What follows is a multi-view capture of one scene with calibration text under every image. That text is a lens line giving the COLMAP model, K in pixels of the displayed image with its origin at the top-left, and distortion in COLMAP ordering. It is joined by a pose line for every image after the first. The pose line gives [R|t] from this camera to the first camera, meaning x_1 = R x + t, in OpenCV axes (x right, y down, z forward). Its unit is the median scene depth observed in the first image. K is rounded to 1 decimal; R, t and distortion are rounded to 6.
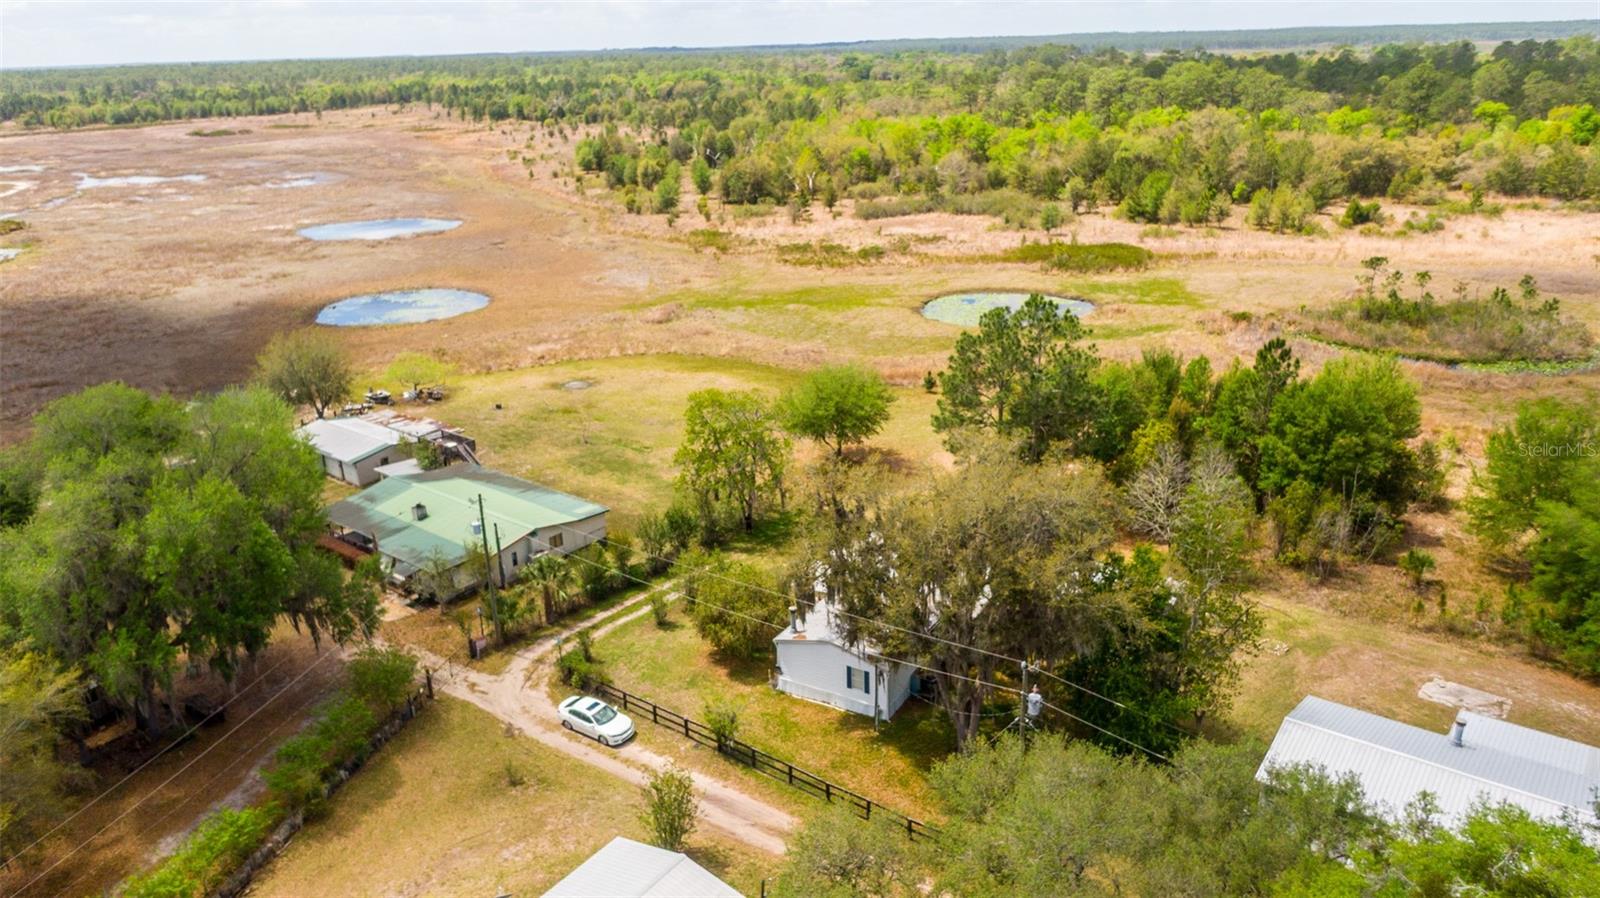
lens RADIAL K [[1137.3, 0, 803.2], [0, 1137.3, 446.2], [0, 0, 1]] dist [0.030297, -0.047629]
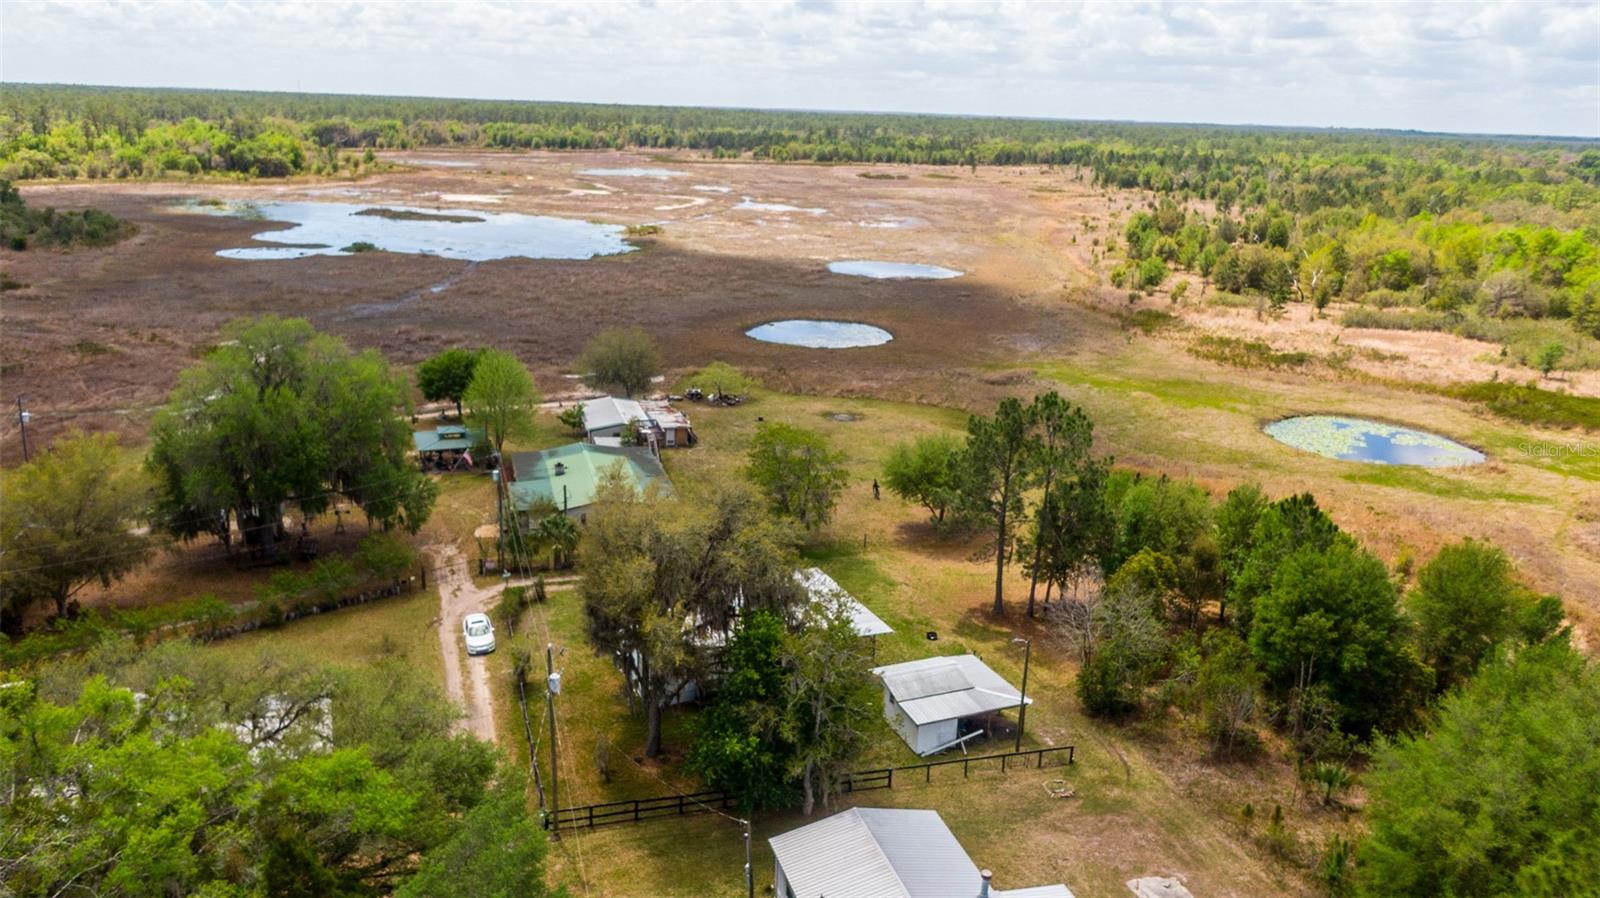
lens RADIAL K [[1137.3, 0, 803.2], [0, 1137.3, 446.2], [0, 0, 1]] dist [0.030297, -0.047629]
pose [[0.832904, 0.210696, -0.511739, 0.062797], [-0.237972, 0.971191, 0.012542, -0.005627], [0.499639, 0.111333, 0.859049, 0.005668]]
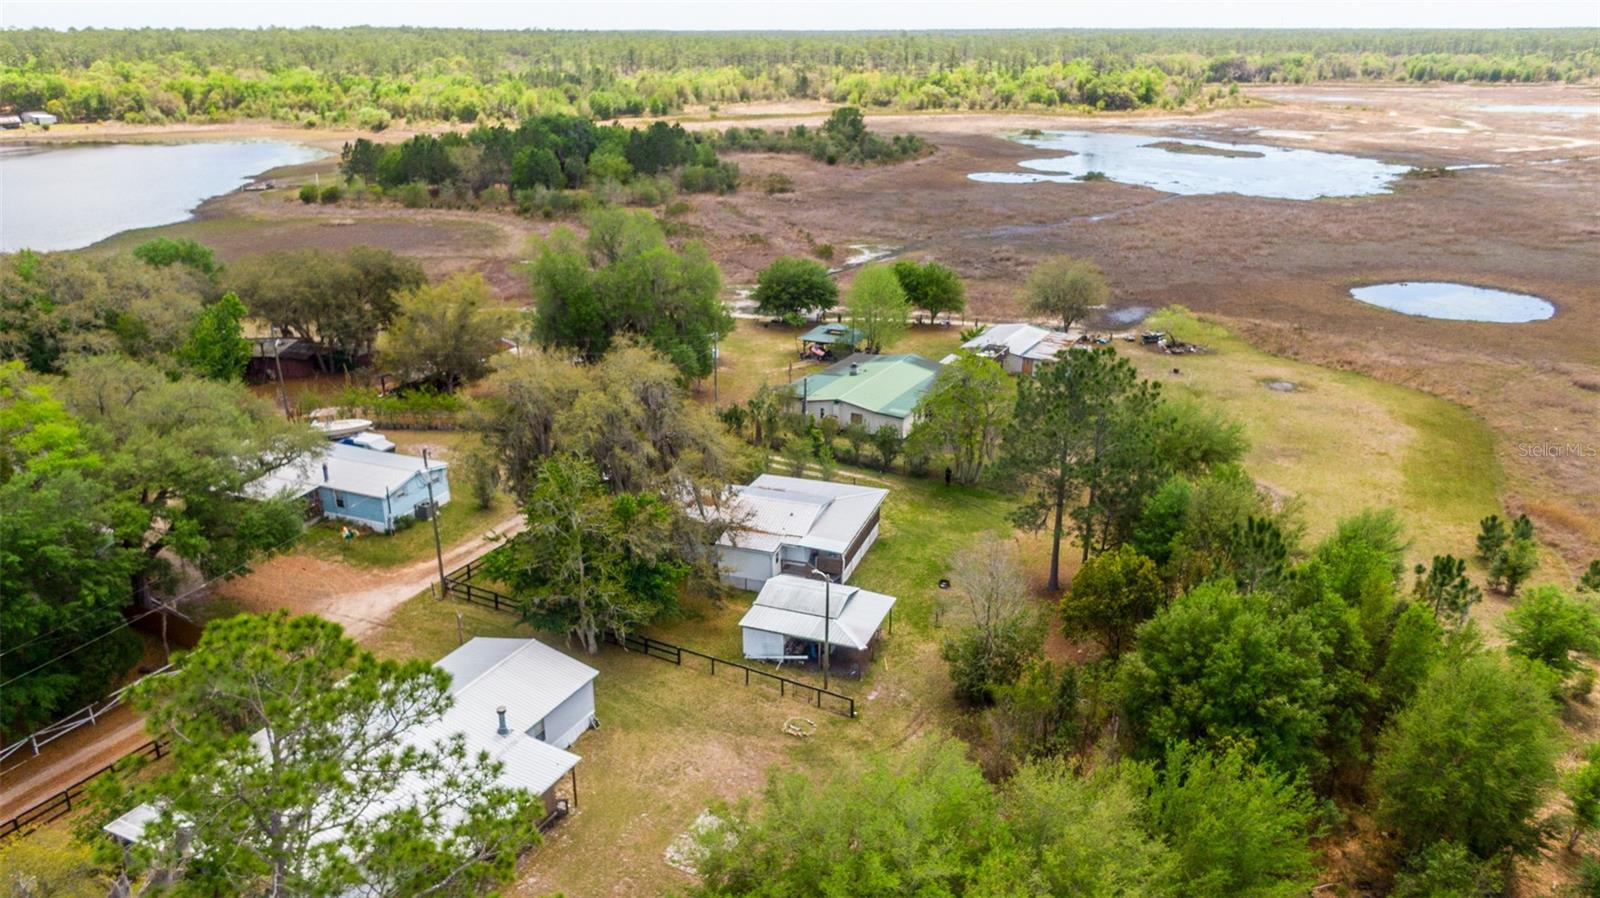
lens RADIAL K [[1137.3, 0, 803.2], [0, 1137.3, 446.2], [0, 0, 1]] dist [0.030297, -0.047629]
pose [[0.213057, 0.362193, -0.907427, 0.110833], [-0.328788, 0.901163, 0.282496, -0.027168], [0.920057, 0.238164, 0.311084, 0.064731]]
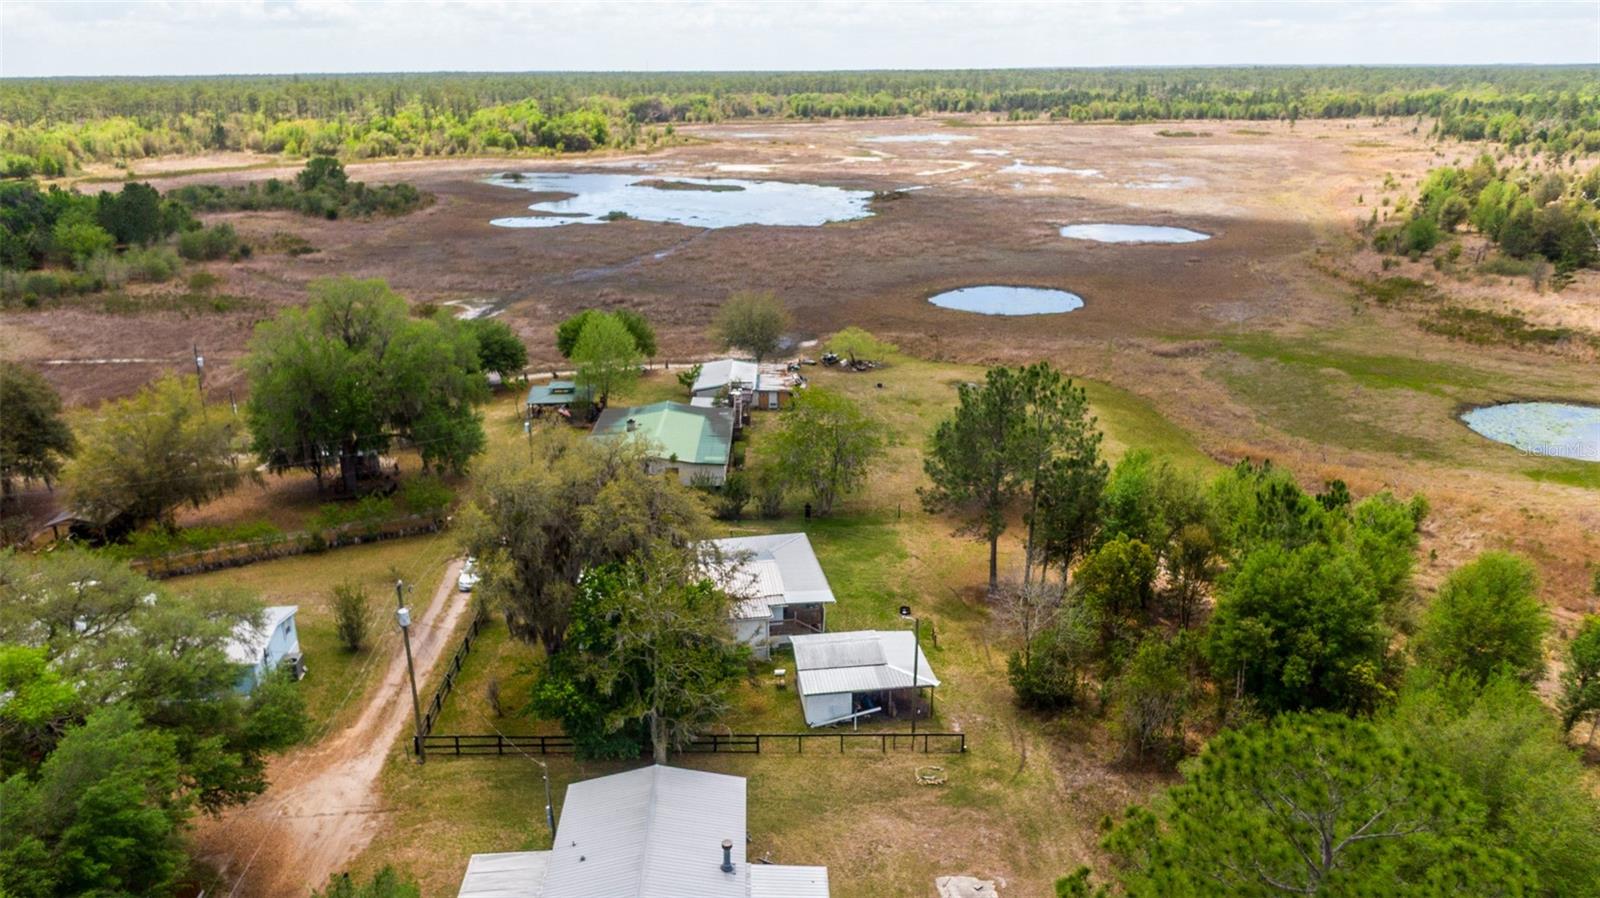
lens RADIAL K [[1134.3, 0, 800.0], [0, 1134.3, 449.0], [0, 0, 1]] dist [0.061458, -0.109164]
pose [[0.655832, 0.261397, -0.708206, 0.087321], [-0.262678, 0.958531, 0.110539, -0.013581], [0.707732, 0.113535, 0.697299, 0.026697]]
